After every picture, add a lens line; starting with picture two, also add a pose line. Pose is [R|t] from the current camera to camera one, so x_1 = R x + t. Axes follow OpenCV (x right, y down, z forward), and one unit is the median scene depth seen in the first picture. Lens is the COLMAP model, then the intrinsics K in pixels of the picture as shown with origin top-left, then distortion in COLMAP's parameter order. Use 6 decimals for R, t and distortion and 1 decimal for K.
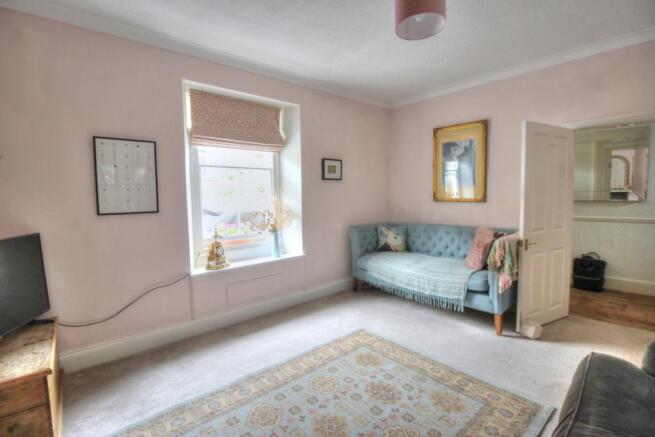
lens RADIAL K [[314.6, 0, 328.3], [0, 314.6, 213.9], [0, 0, 1]] dist [-0.001402, -0.011487]
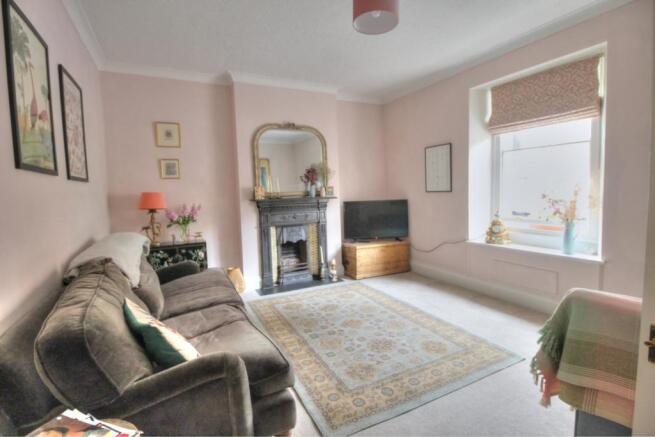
lens RADIAL K [[314.6, 0, 328.3], [0, 314.6, 213.9], [0, 0, 1]] dist [-0.001402, -0.011487]
pose [[-0.261201, 0.095974, -0.960501, 1.074096], [-0.023526, 0.994116, 0.105730, -0.044165], [0.964998, 0.050214, -0.257406, 0.874651]]
